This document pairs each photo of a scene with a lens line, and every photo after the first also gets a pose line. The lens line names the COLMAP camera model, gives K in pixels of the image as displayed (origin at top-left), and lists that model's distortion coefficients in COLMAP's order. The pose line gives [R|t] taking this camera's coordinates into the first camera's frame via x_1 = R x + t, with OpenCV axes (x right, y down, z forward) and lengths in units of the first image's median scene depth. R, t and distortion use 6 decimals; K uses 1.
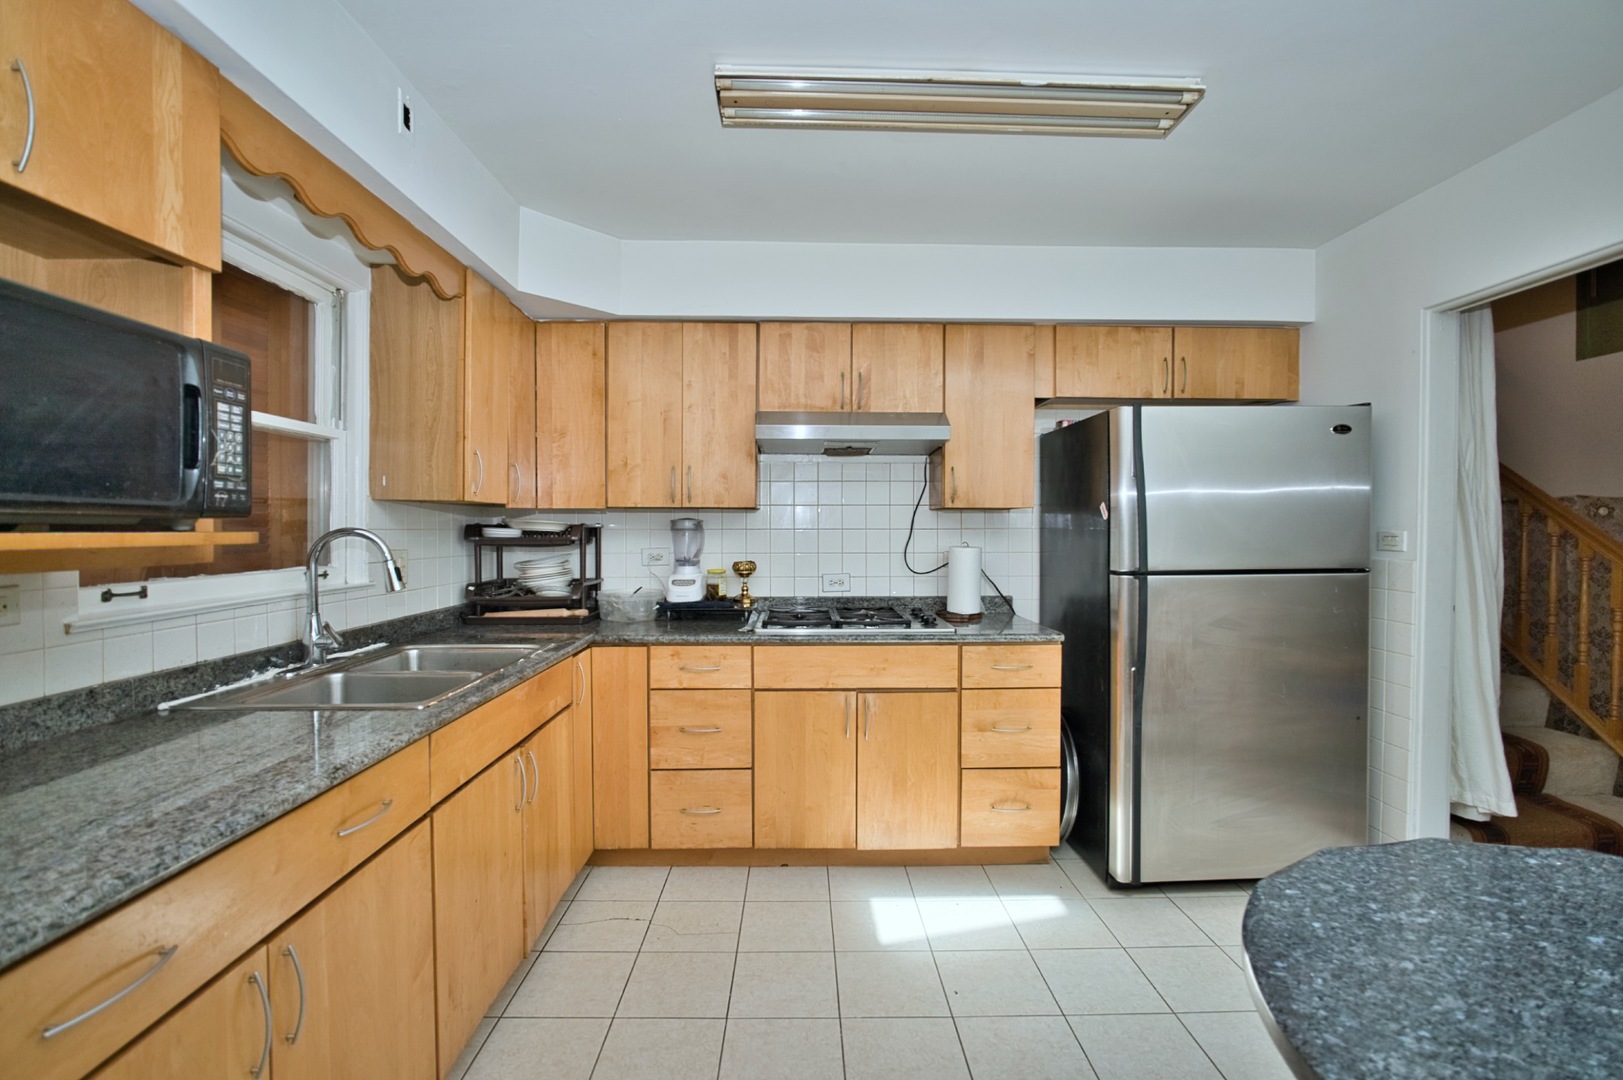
lens RADIAL K [[708.1, 0, 815.3], [0, 708.1, 540.3], [0, 0, 1]] dist [-0.023009, 0.006224]
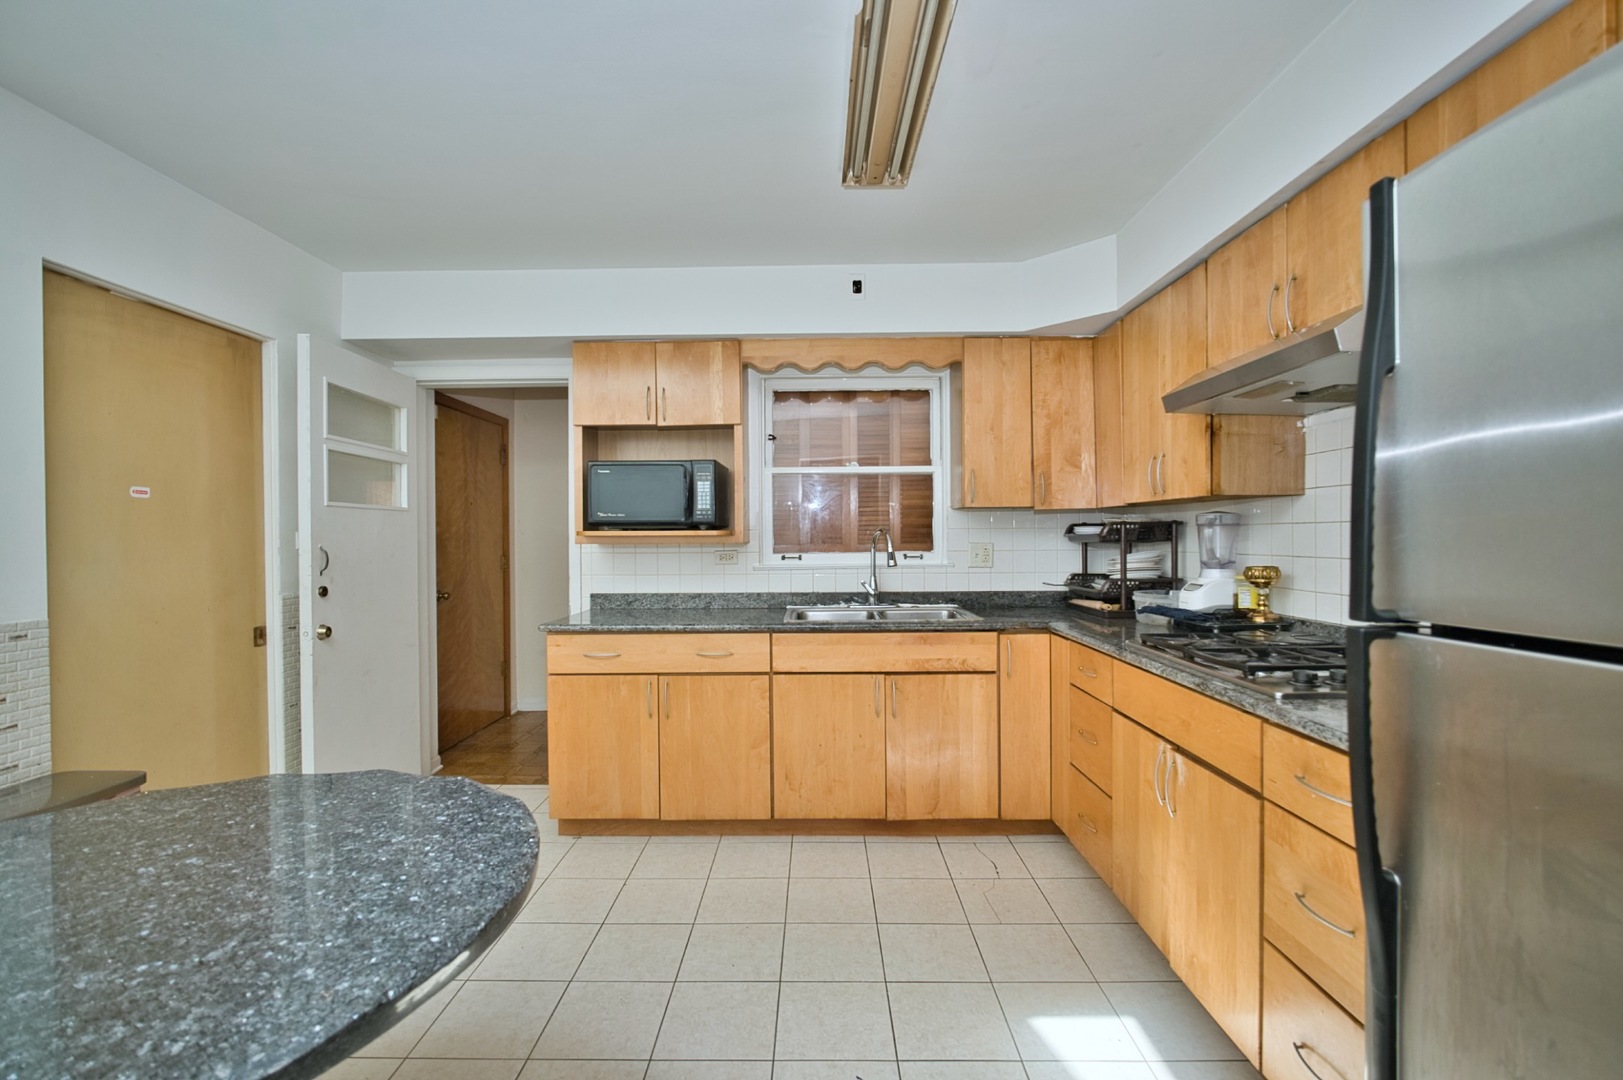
lens RADIAL K [[692.4, 0, 809.1], [0, 692.4, 541.1], [0, 0, 1]] dist [-0.023799, 0.006397]
pose [[-0.022301, 0.007987, -0.999719, 0.745722], [-0.008210, 0.999933, 0.008172, 0.001152], [0.999718, 0.008390, -0.022234, 0.623485]]
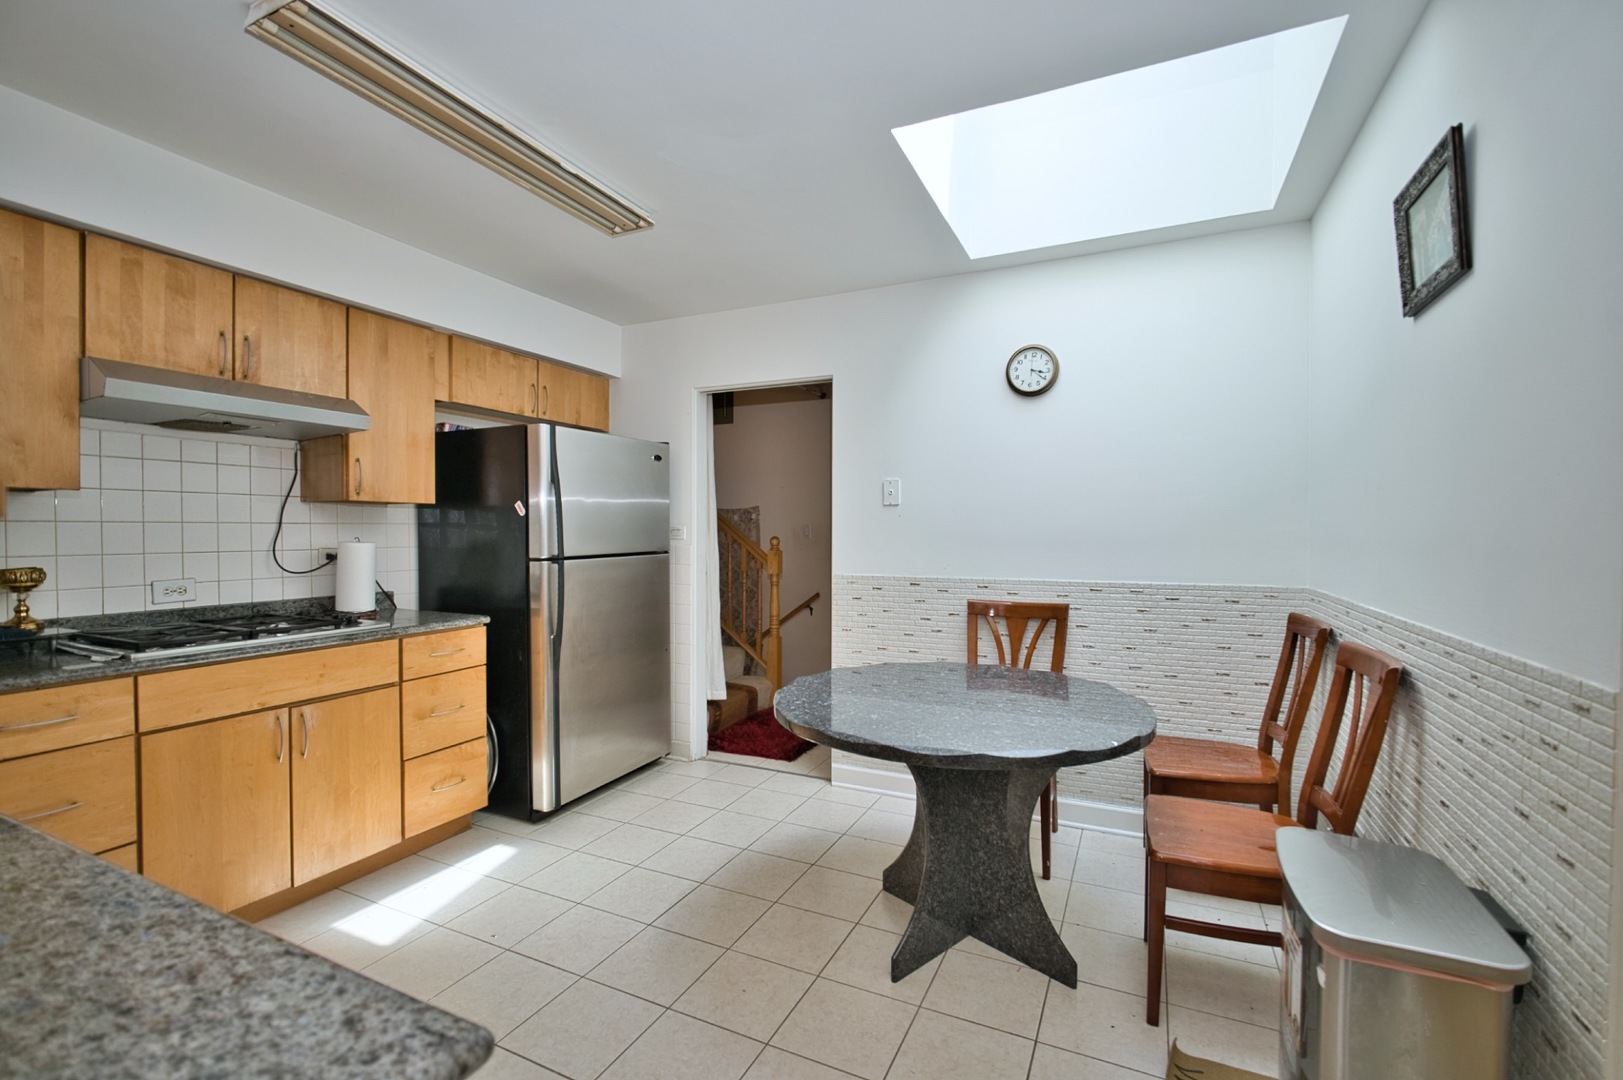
lens RADIAL K [[708.1, 0, 815.3], [0, 708.1, 540.3], [0, 0, 1]] dist [-0.023009, 0.006224]
pose [[0.440636, -0.012353, 0.897601, -0.422681], [0.014209, 0.999876, 0.006786, 0.010632], [-0.897573, 0.009764, 0.440757, 0.030706]]
